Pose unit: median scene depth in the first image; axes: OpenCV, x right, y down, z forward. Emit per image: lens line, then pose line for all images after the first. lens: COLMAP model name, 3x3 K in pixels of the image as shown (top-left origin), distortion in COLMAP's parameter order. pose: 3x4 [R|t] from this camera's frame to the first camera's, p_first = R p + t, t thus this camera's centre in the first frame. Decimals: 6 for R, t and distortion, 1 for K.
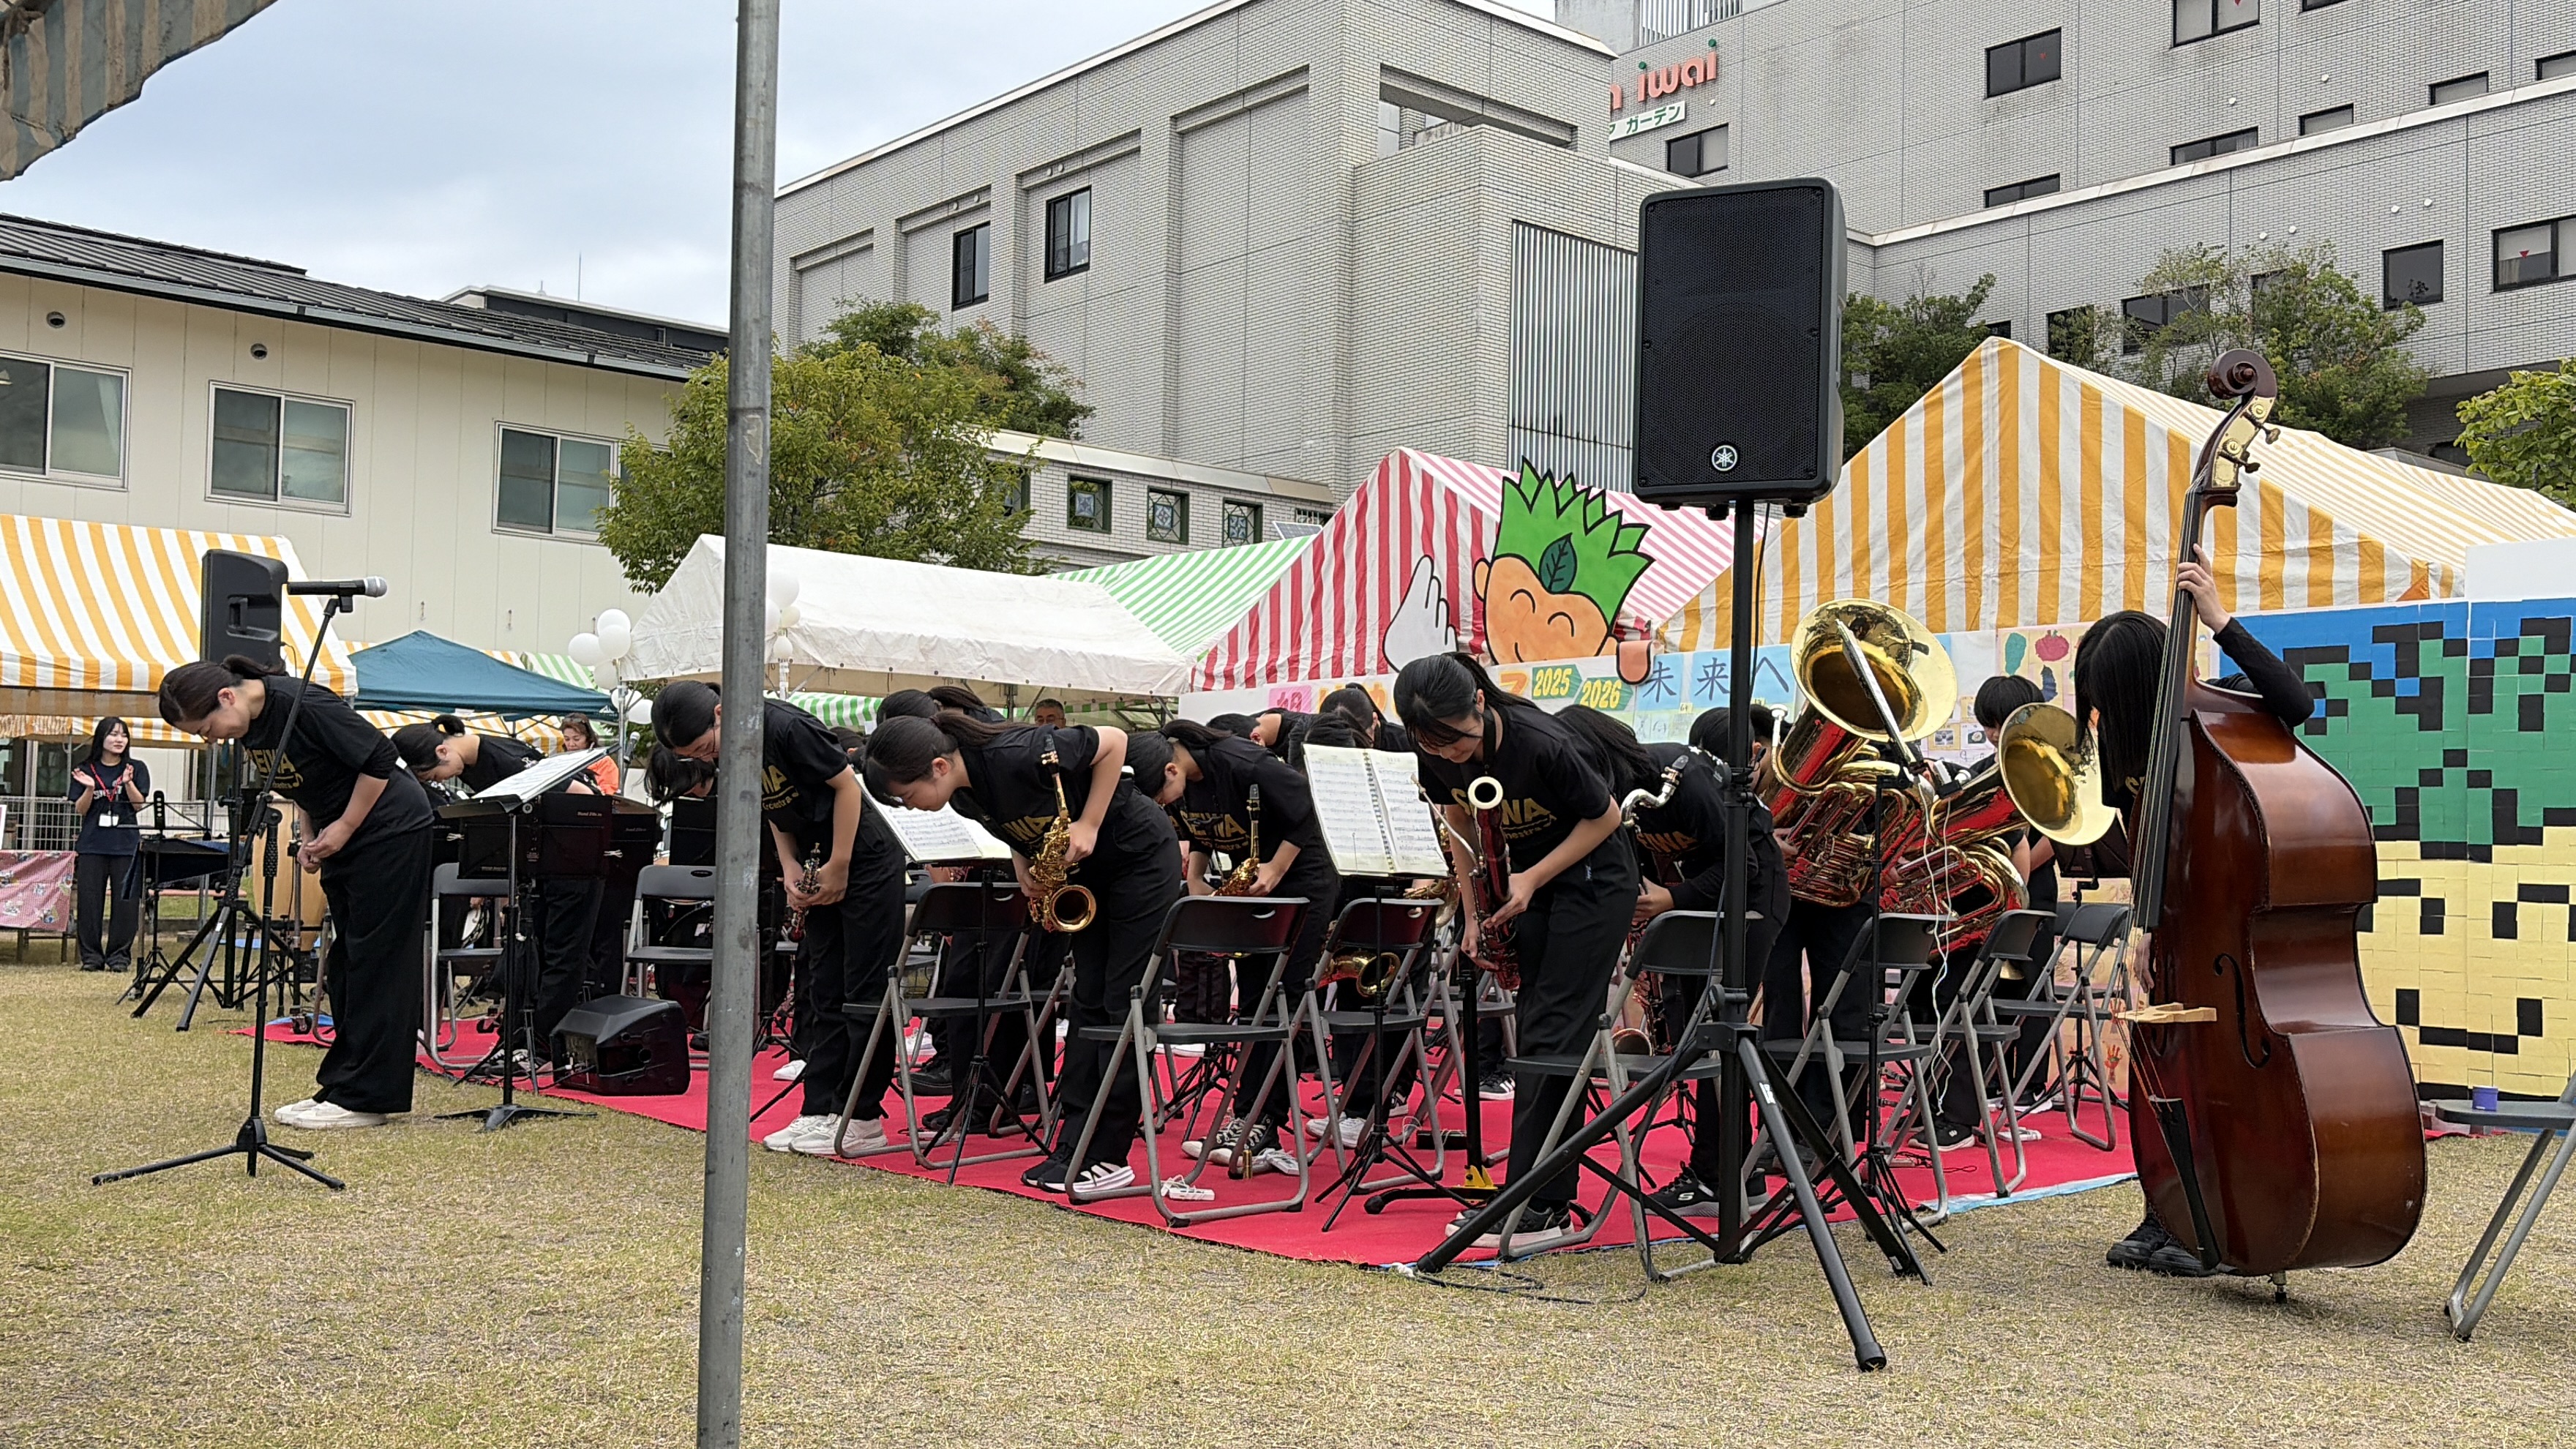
lens RADIAL K [[2374.1, 0, 1275.0], [0, 2374.1, 733.1], [0, 0, 1]] dist [0.035504, -0.010065]
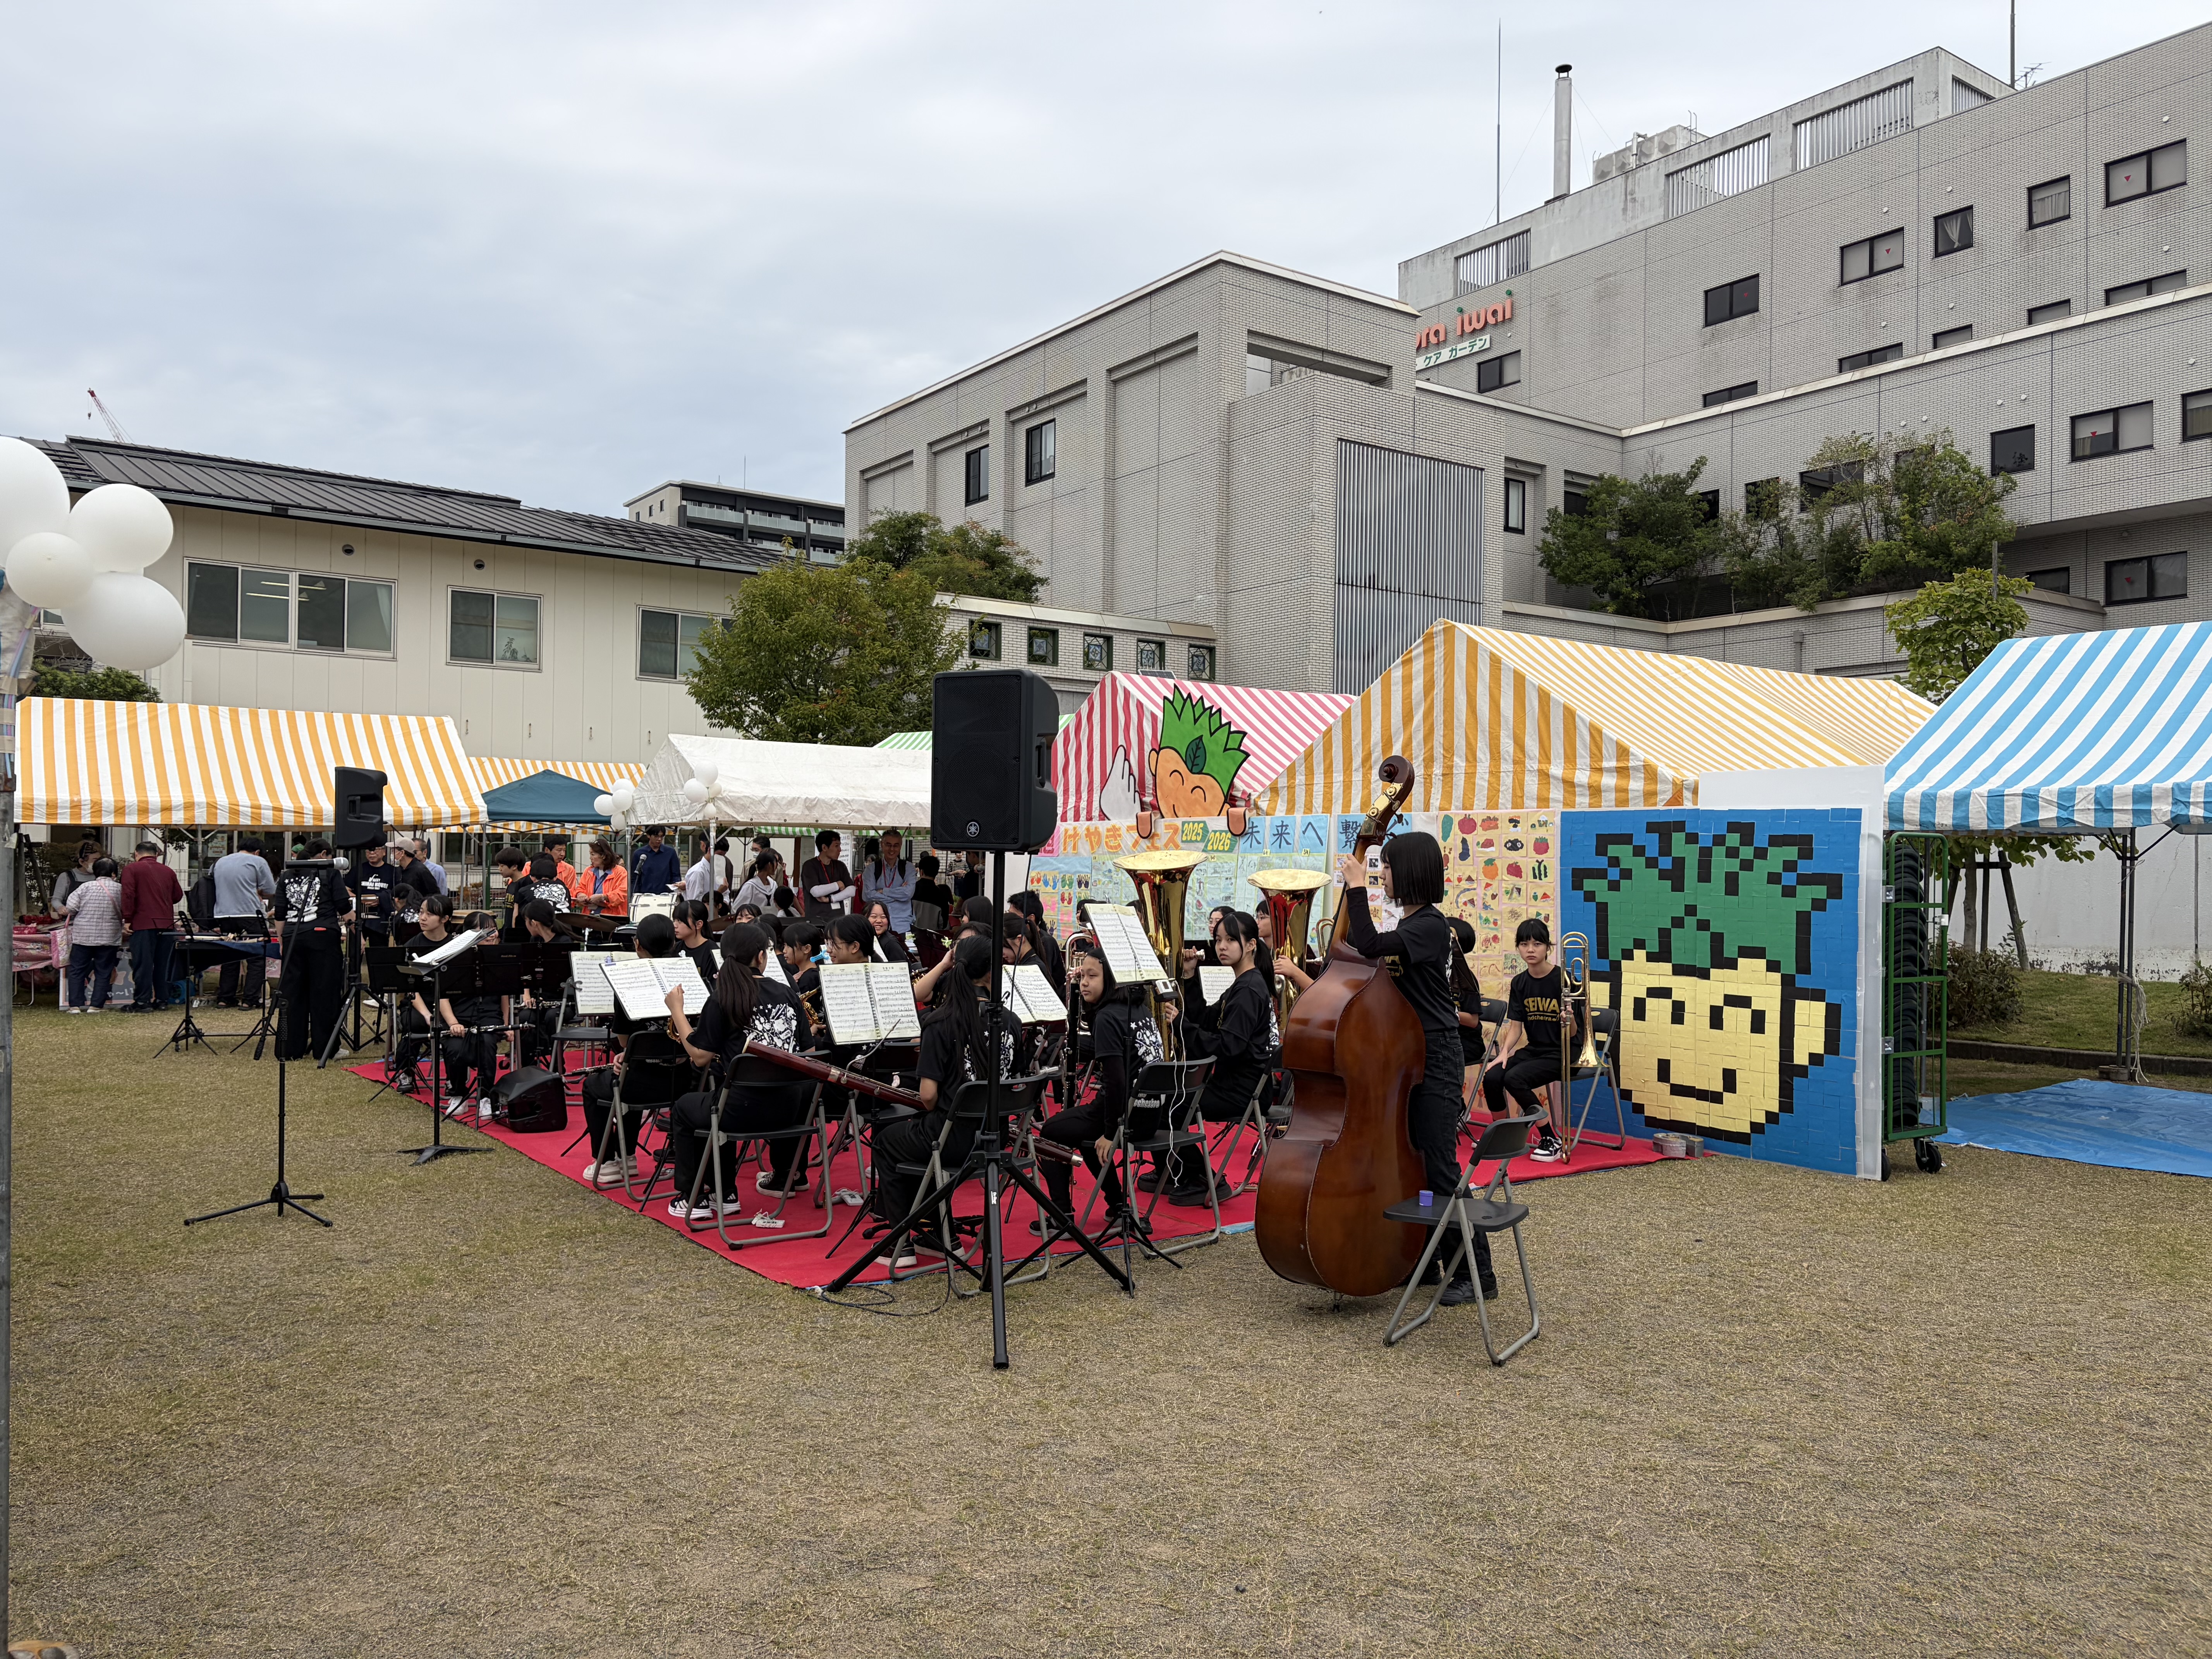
lens RADIAL K [[1665.7, 0, 1108.1], [0, 1665.7, 833.7], [0, 0, 1]] dist [0.028640, -0.001015]
pose [[0.996316, -0.010780, -0.085081, 0.136589], [0.014034, 0.999189, 0.037746, -0.054810], [0.084605, -0.038801, 0.995659, -0.065041]]
